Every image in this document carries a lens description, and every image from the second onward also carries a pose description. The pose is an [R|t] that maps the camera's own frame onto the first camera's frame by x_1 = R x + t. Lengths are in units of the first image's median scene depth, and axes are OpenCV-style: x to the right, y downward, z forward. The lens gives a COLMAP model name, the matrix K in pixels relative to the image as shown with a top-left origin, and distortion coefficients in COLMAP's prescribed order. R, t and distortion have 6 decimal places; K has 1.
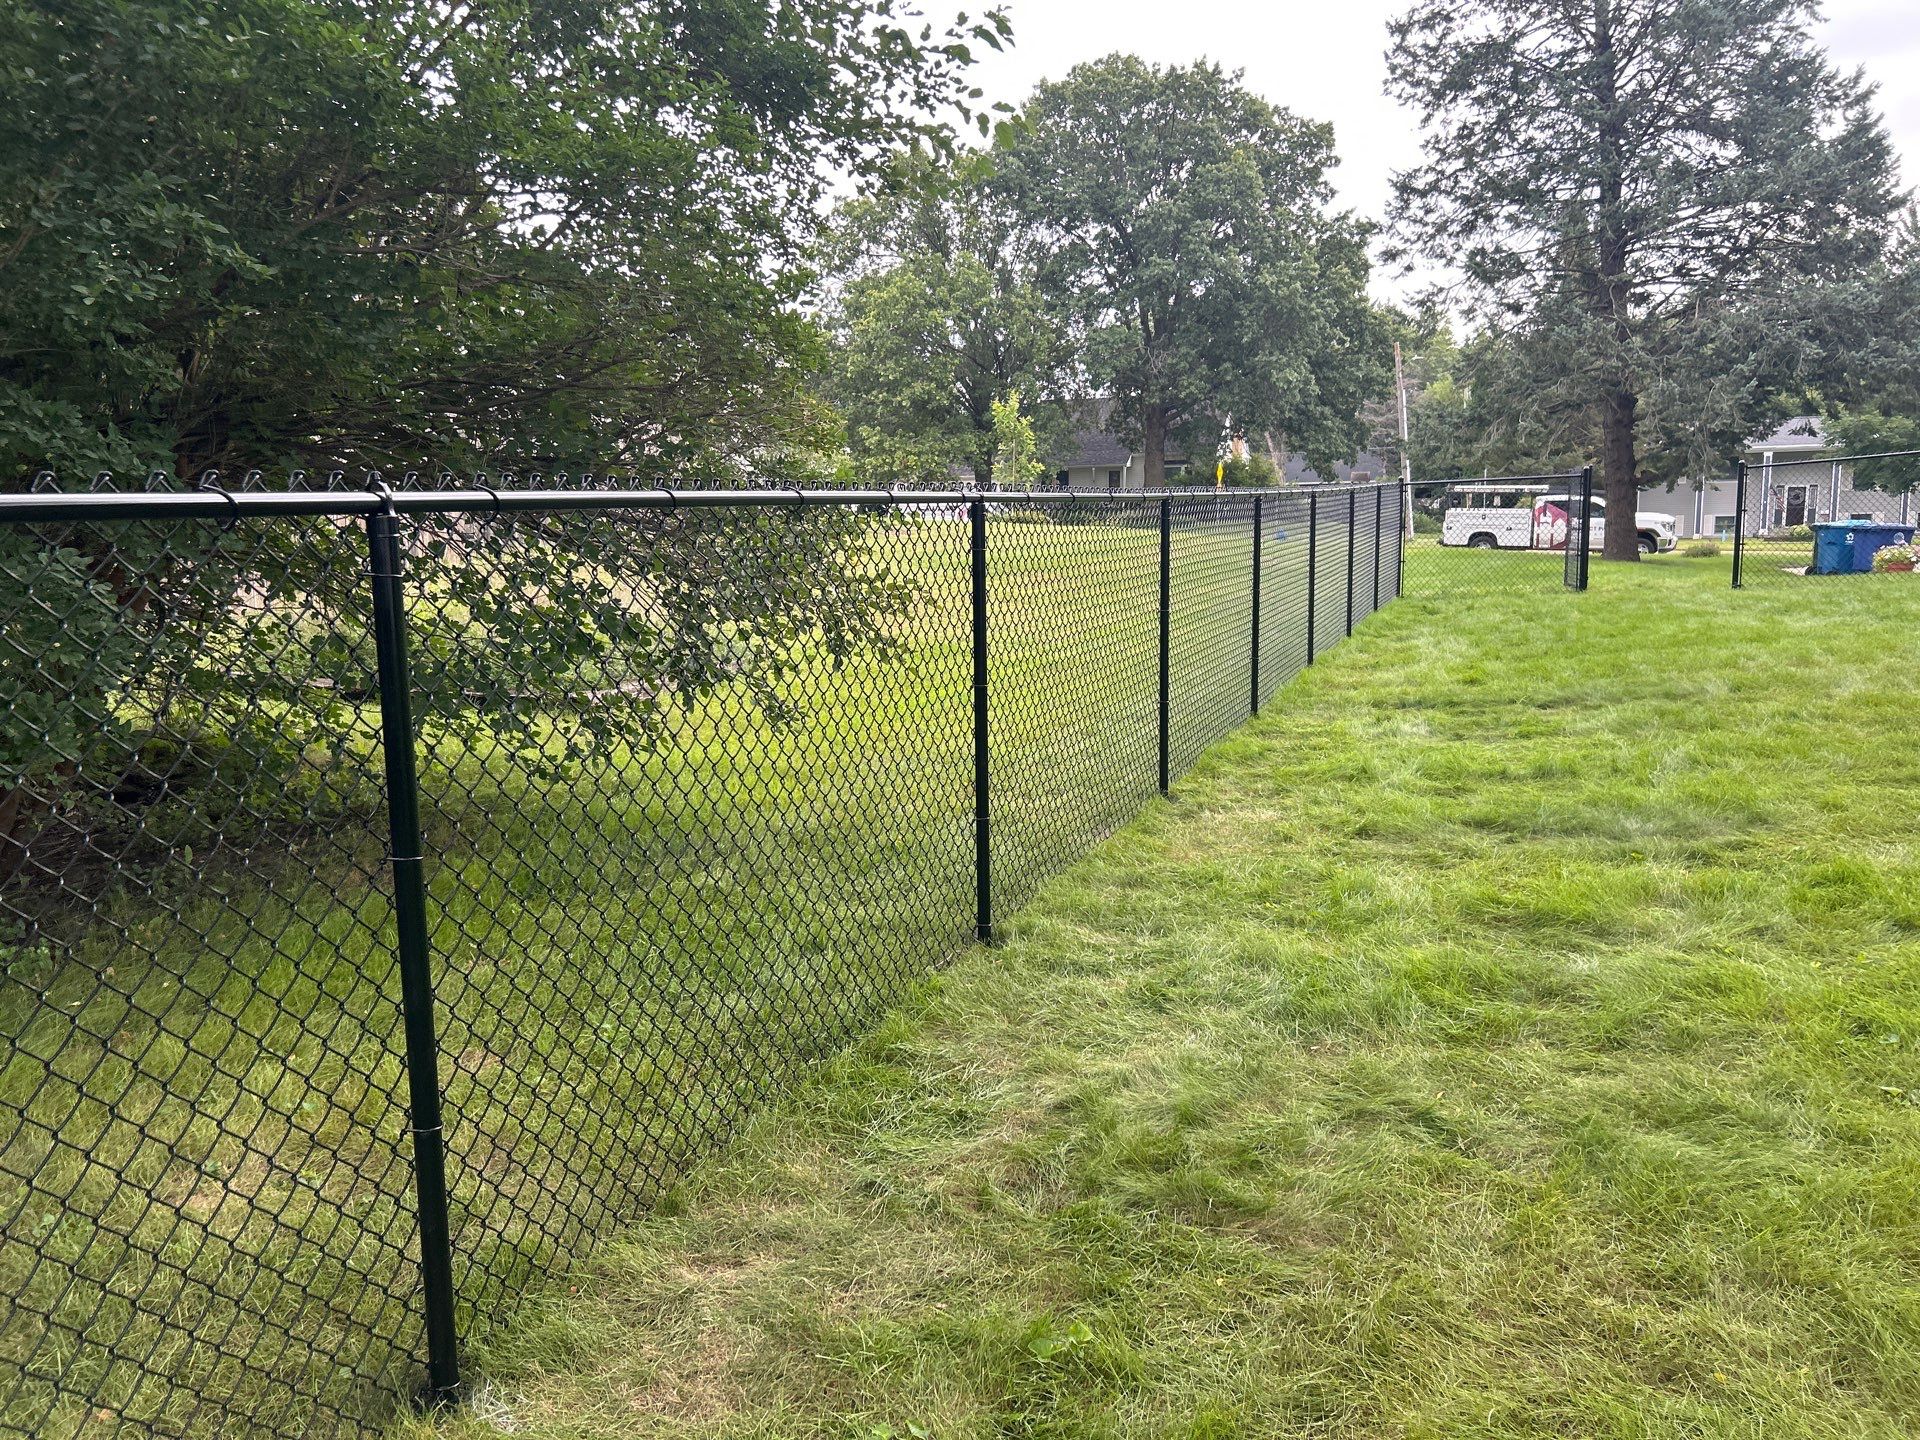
lens RADIAL K [[1424.3, 0, 970.4], [0, 1424.3, 732.5], [0, 0, 1]] dist [0.020584, -0.015522]
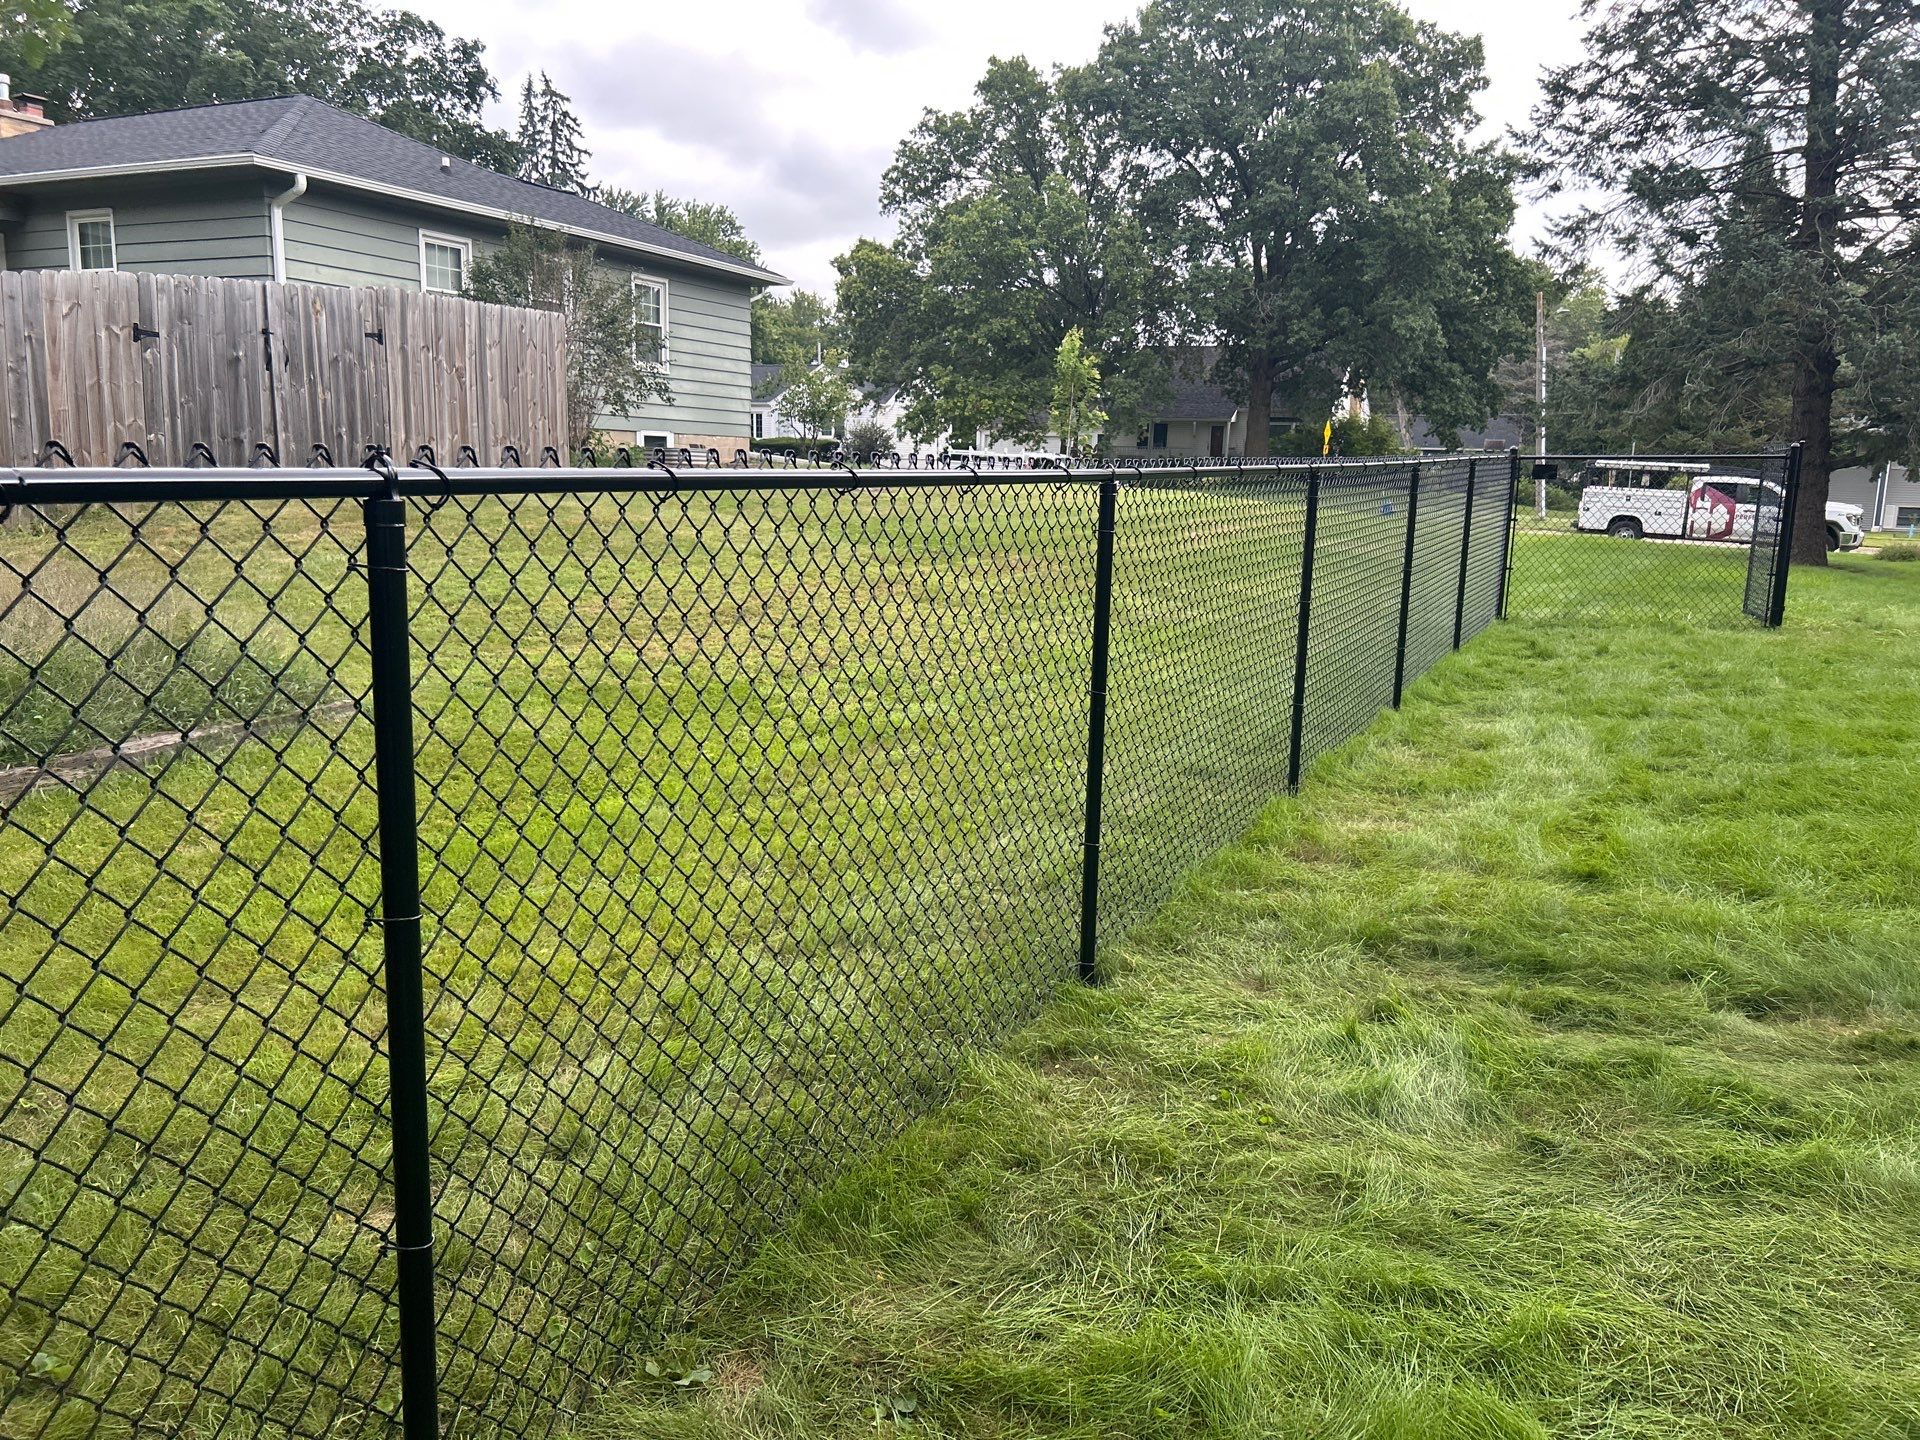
lens RADIAL K [[1445.9, 0, 989.0], [0, 1445.9, 733.8], [0, 0, 1]] dist [0.017210, 0.006979]
pose [[0.996741, 0.055569, -0.058477, 0.028110], [-0.053653, 0.997986, 0.033838, -0.014478], [0.060239, -0.030590, 0.997715, 0.080876]]
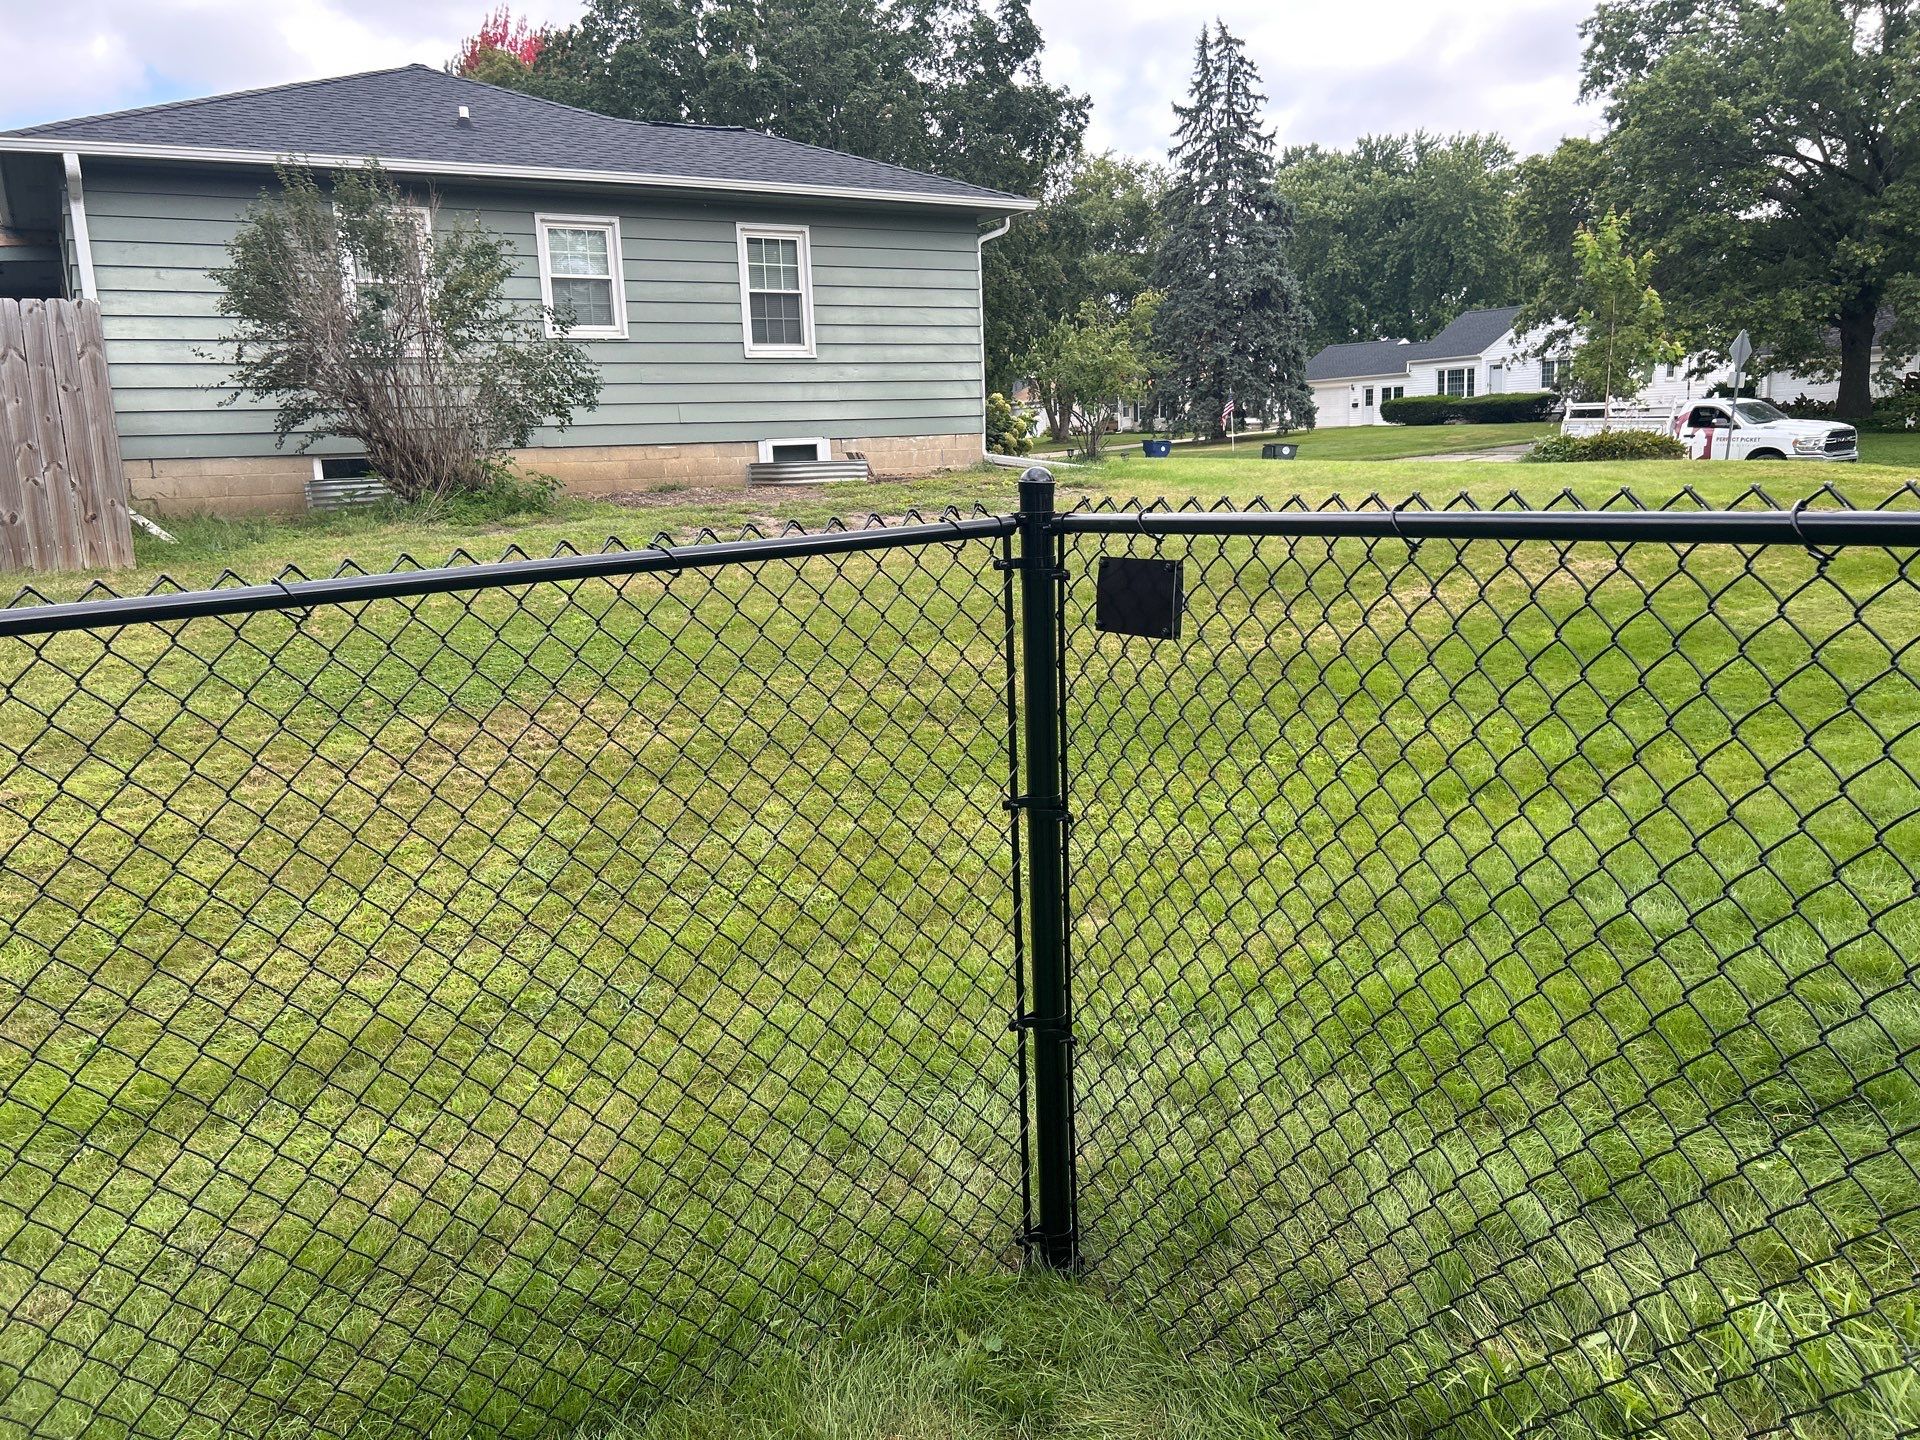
lens RADIAL K [[1424.3, 0, 970.4], [0, 1424.3, 732.5], [0, 0, 1]] dist [0.020584, -0.015522]
pose [[0.796277, 0.108069, -0.595200, 0.113386], [-0.064053, 0.993444, 0.094685, -0.049803], [0.601531, -0.037271, 0.797980, 0.265626]]
